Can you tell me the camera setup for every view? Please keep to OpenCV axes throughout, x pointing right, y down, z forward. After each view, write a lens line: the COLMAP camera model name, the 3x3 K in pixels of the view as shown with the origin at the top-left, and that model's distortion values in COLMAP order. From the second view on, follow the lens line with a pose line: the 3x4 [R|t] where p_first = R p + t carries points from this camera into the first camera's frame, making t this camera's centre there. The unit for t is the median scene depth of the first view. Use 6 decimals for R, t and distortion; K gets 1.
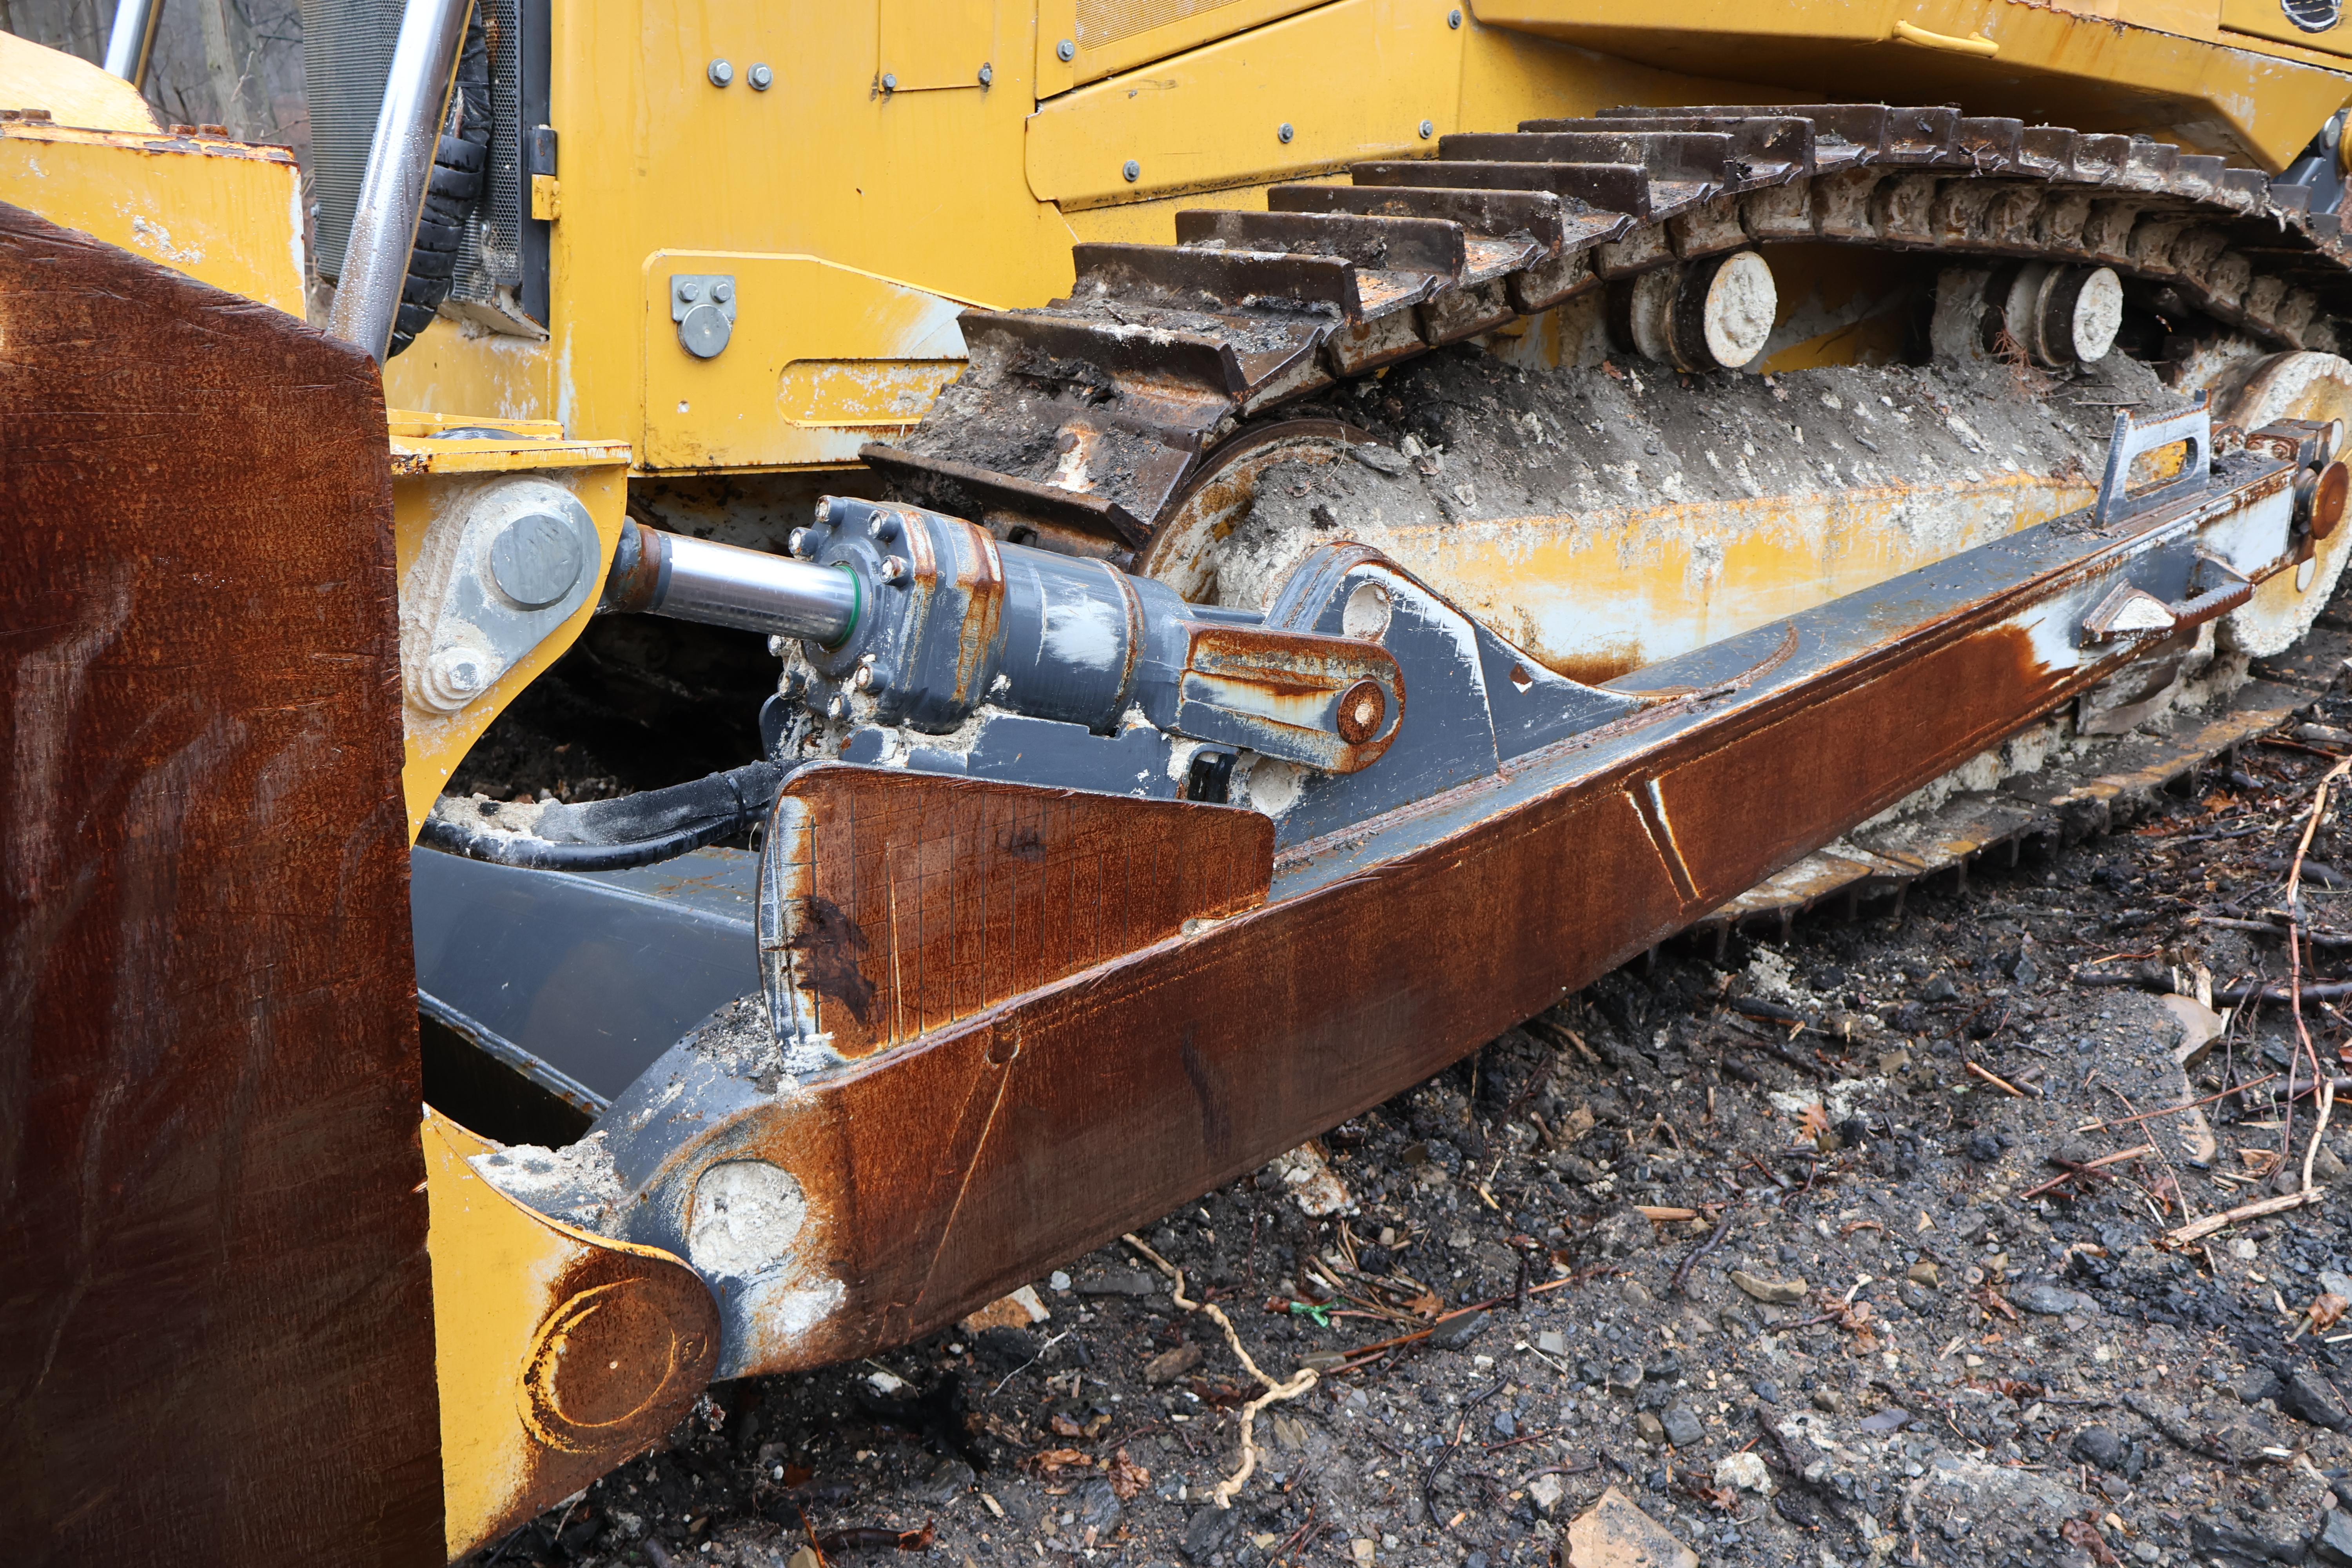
lens RADIAL K [[1948.3, 0, 1165.3], [0, 1948.3, 787.8], [0, 0, 1]] dist [-0.005134, -0.005203]
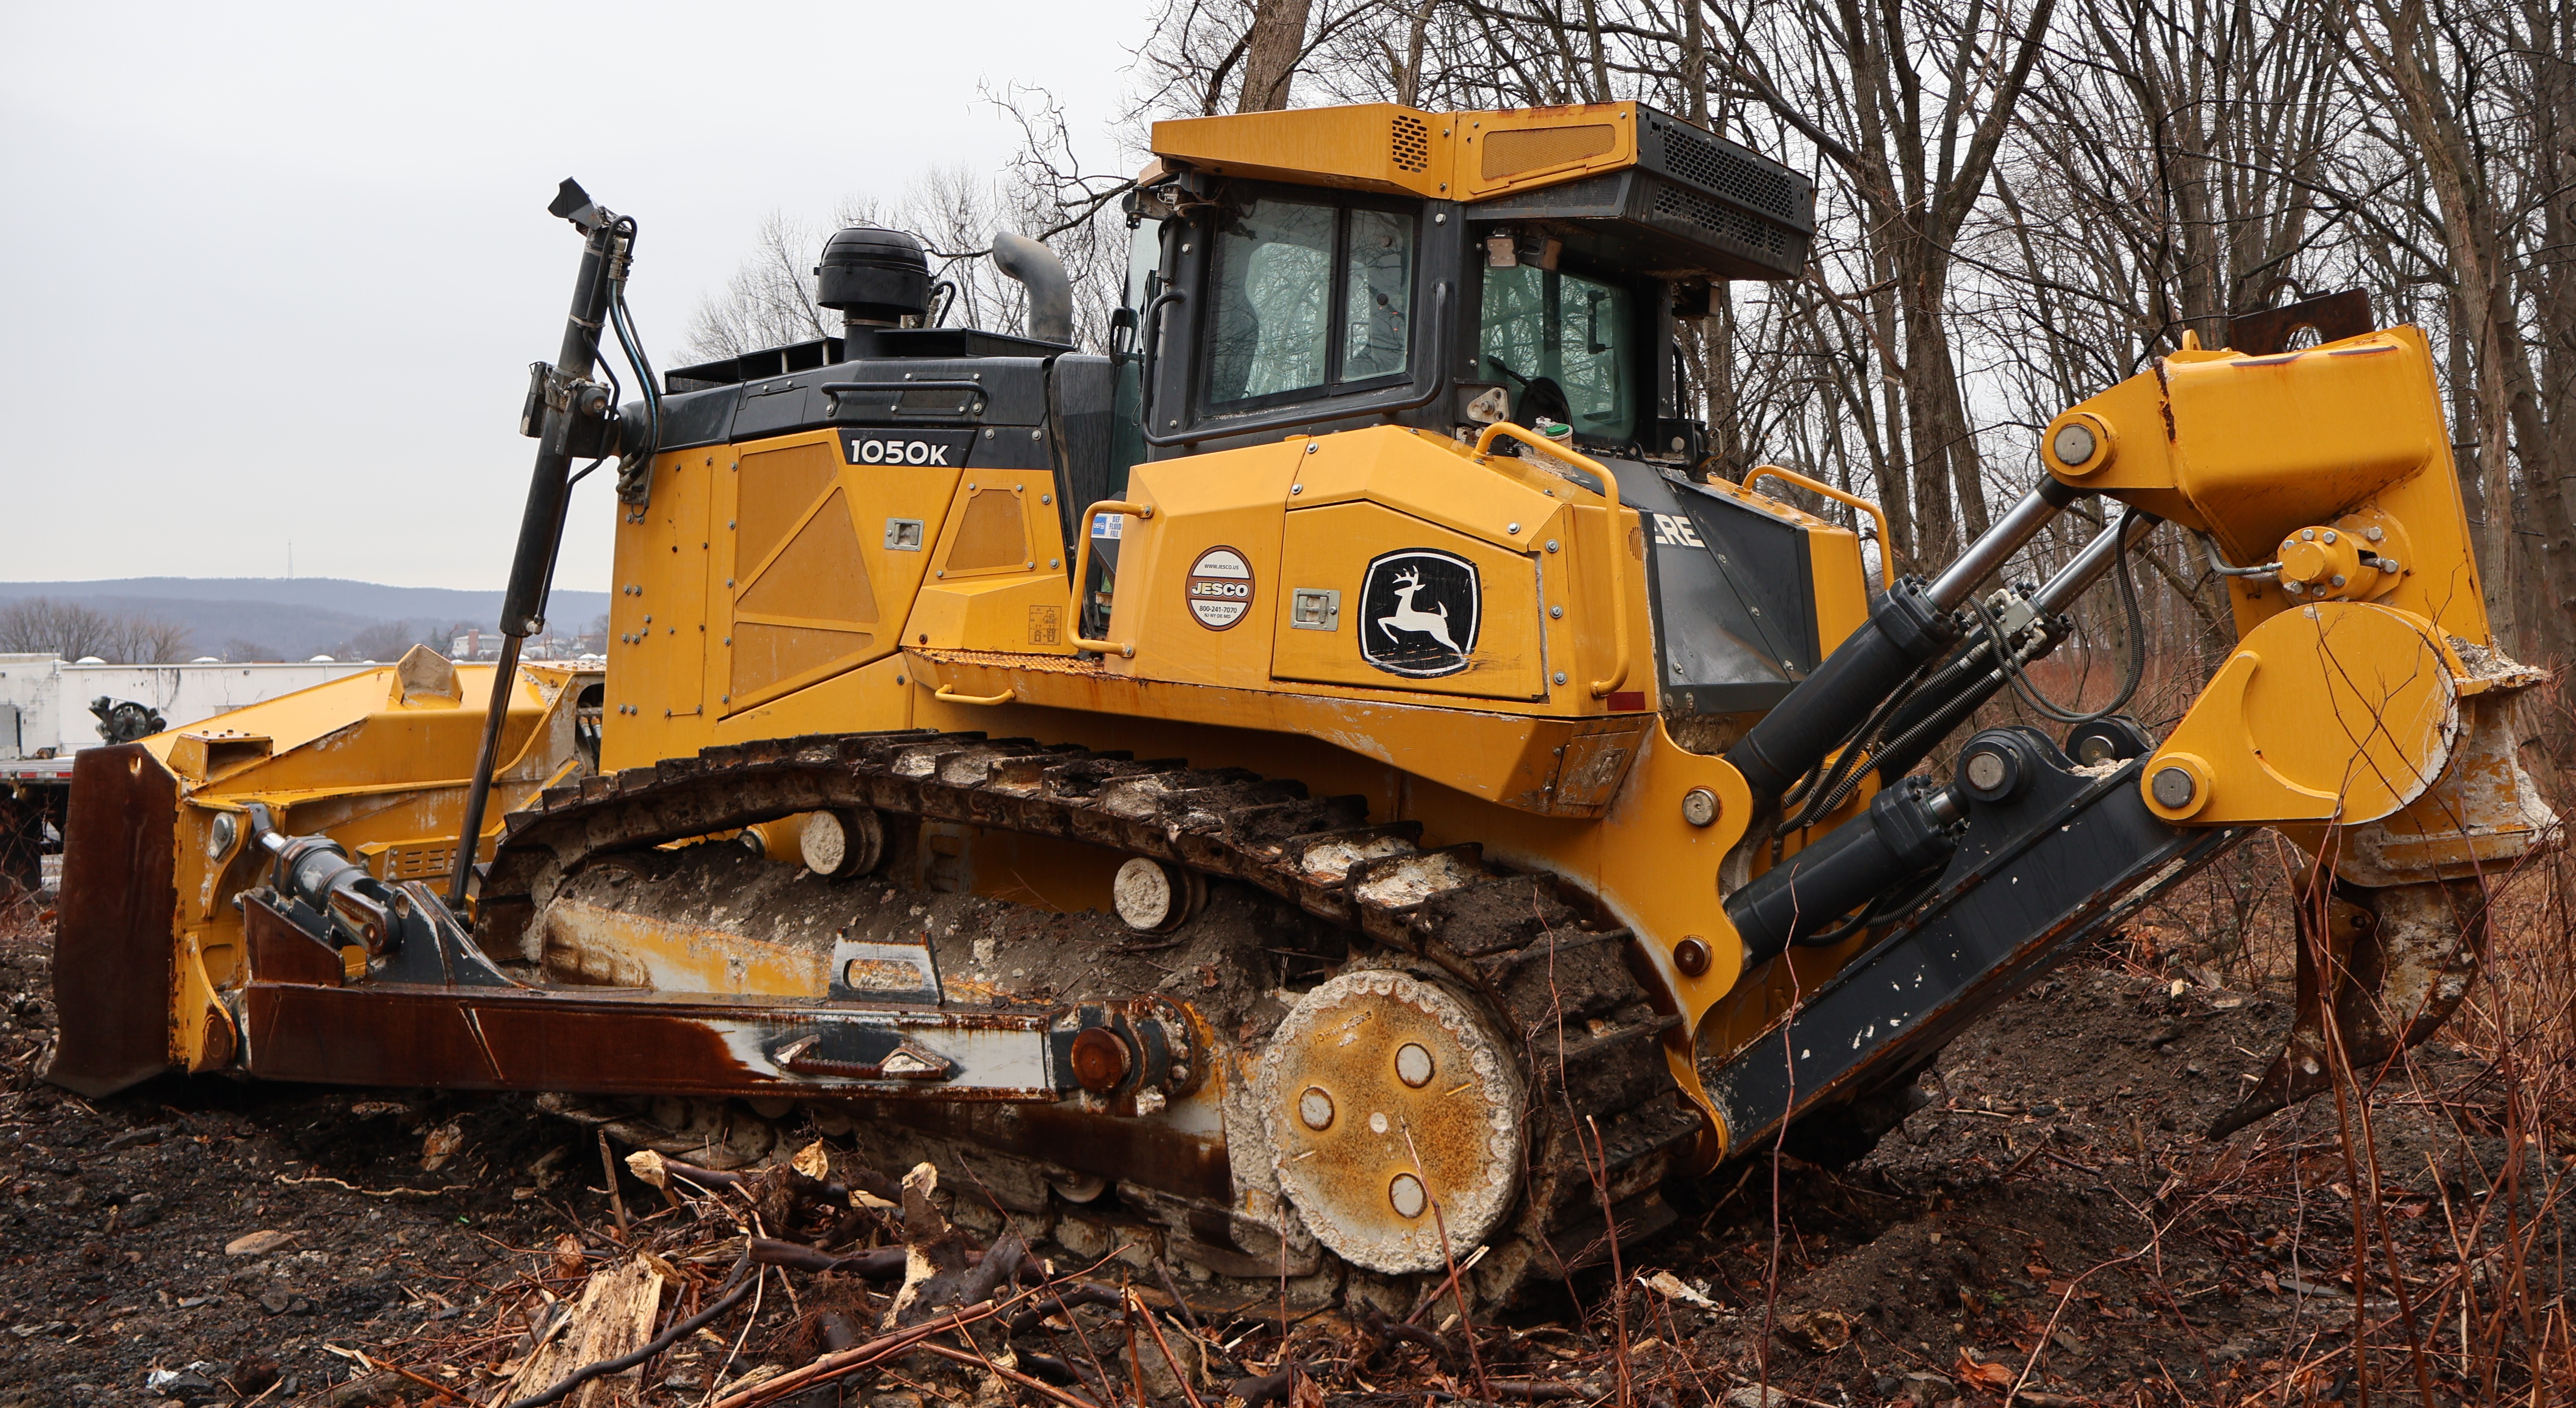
lens RADIAL K [[2126.6, 0, 1281.6], [0, 2126.6, 674.2], [0, 0, 1]] dist [0.001244, 0.002751]
pose [[0.279341, 0.015242, -0.960071, 3.406900], [-0.301481, 0.950702, -0.072625, -0.566419], [0.911635, 0.309730, 0.270165, 1.224522]]
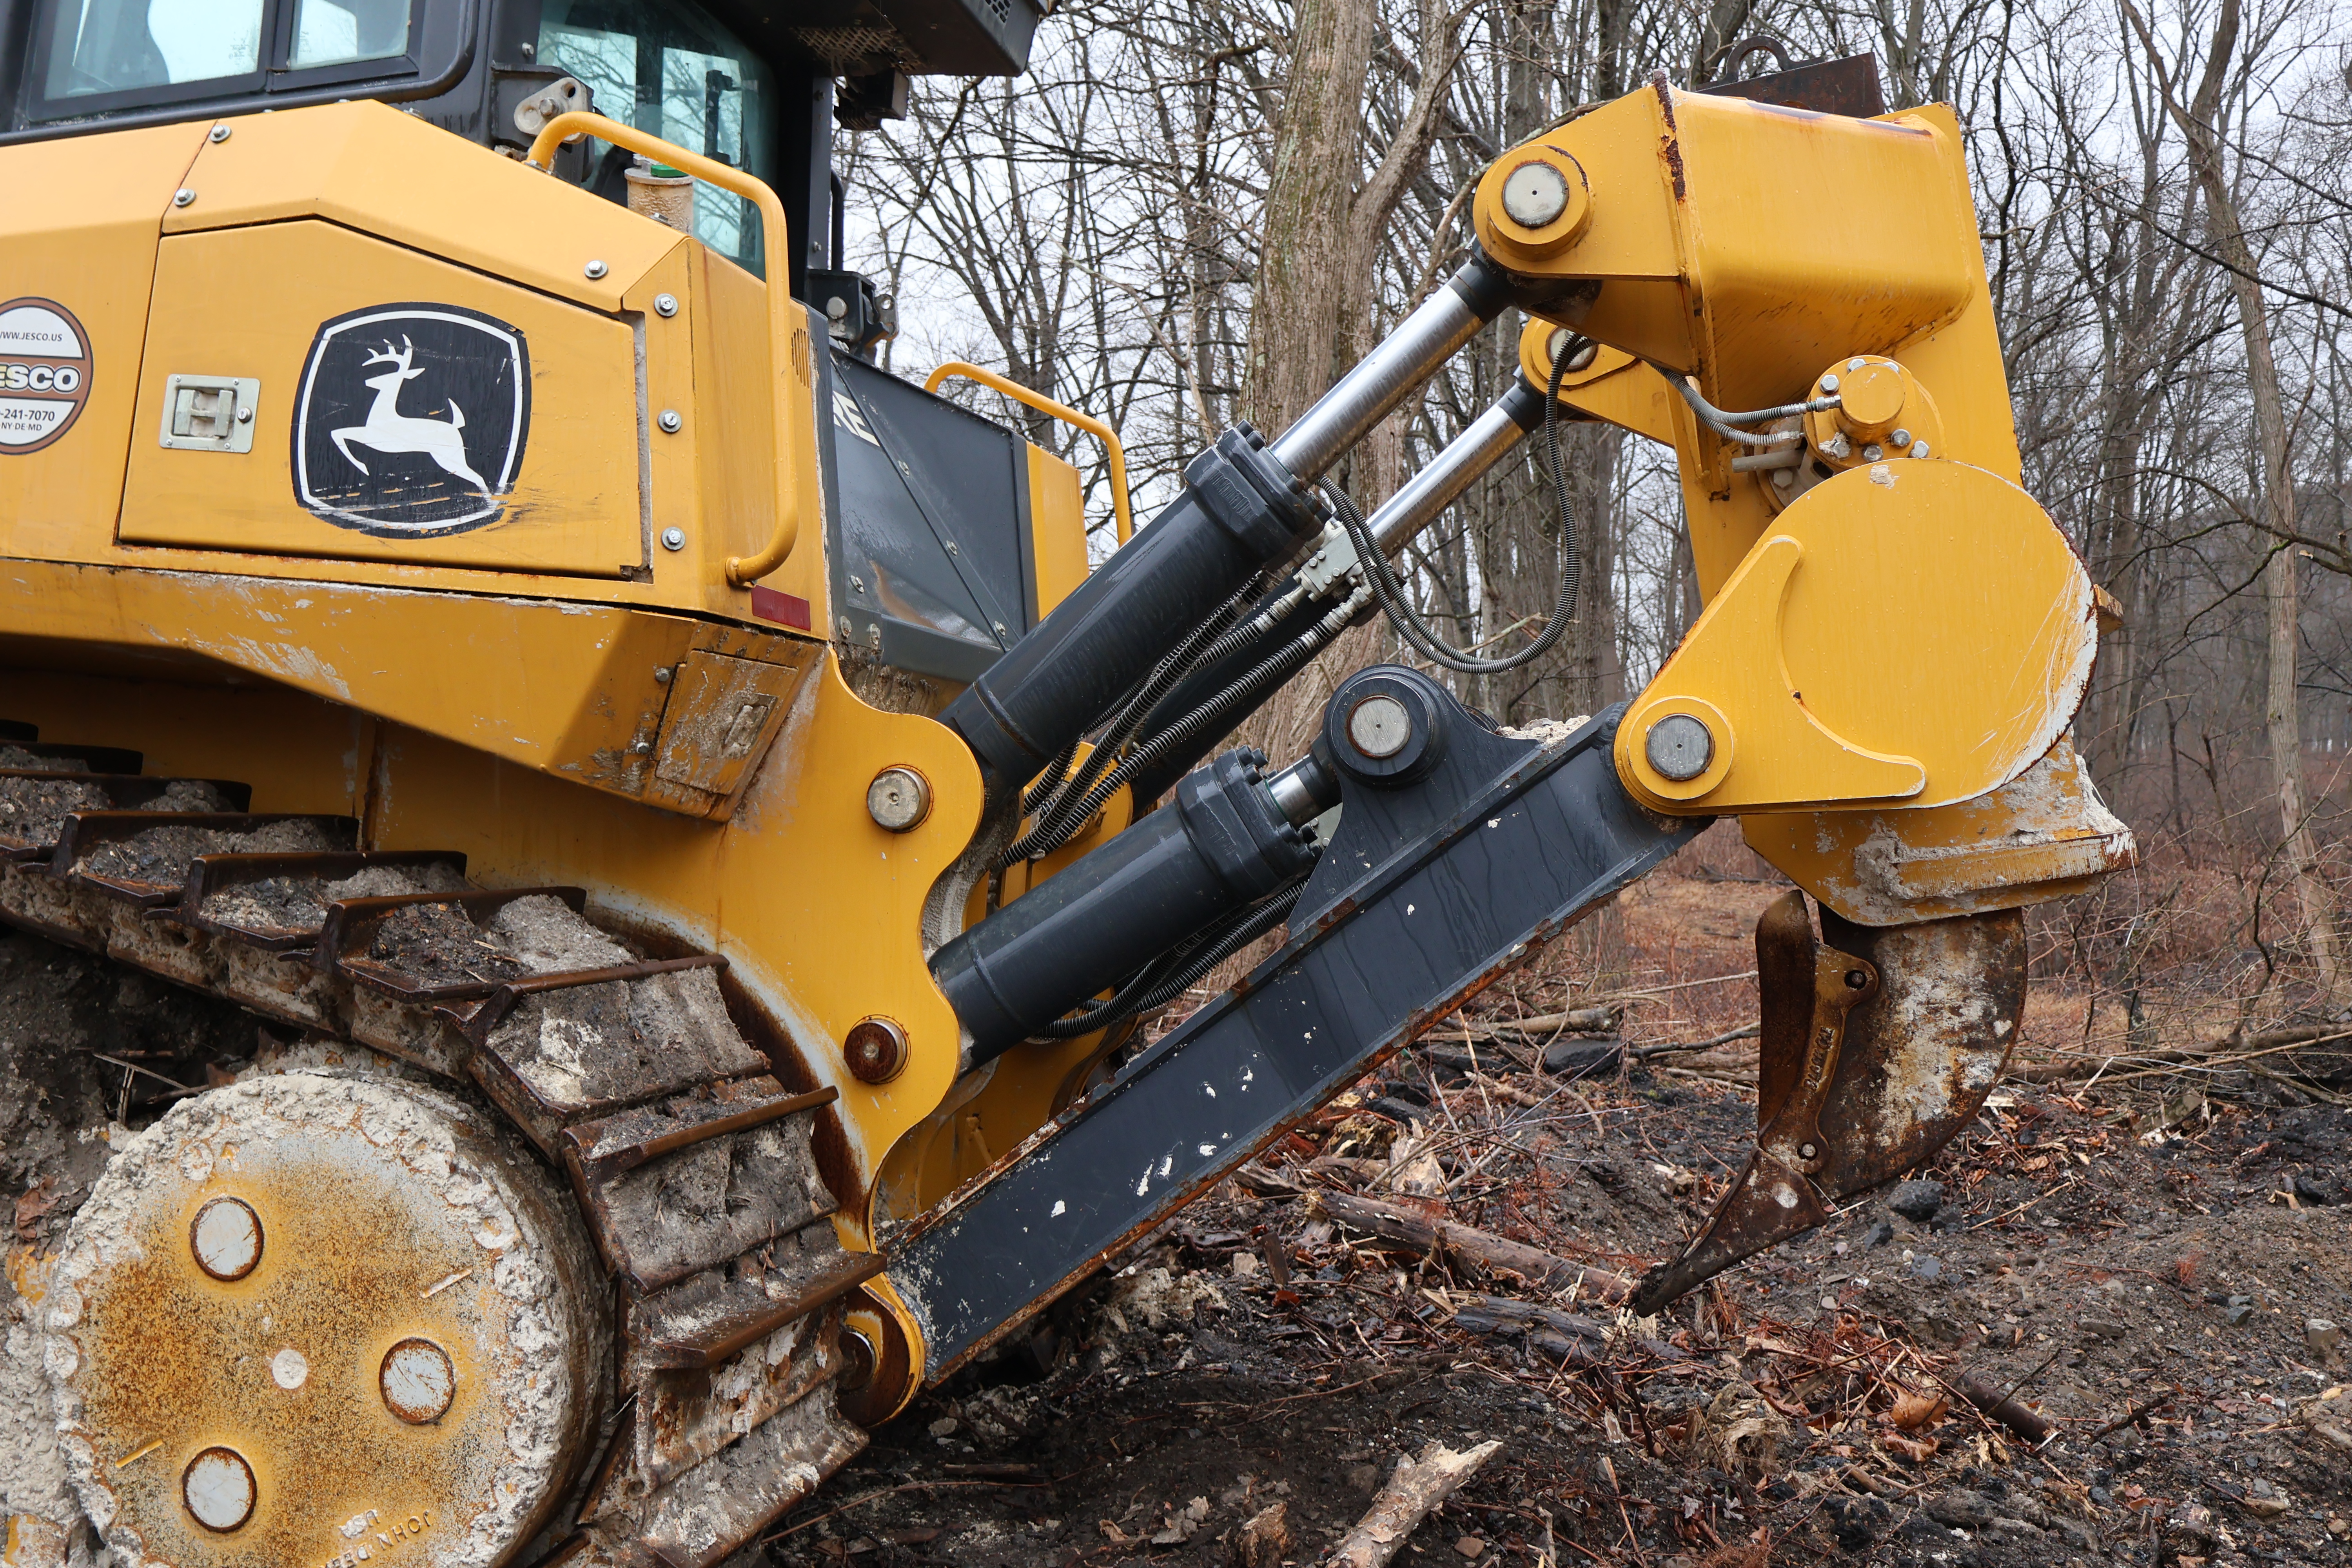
lens RADIAL K [[2176.3, 0, 1155.9], [0, 2176.3, 774.7], [0, 0, 1]] dist [-0.001336, 0.006450]
pose [[0.616758, 0.000393, -0.787153, 2.494522], [-0.276404, 0.936429, -0.216104, -0.487296], [0.737028, 0.350856, 0.577659, 1.628276]]
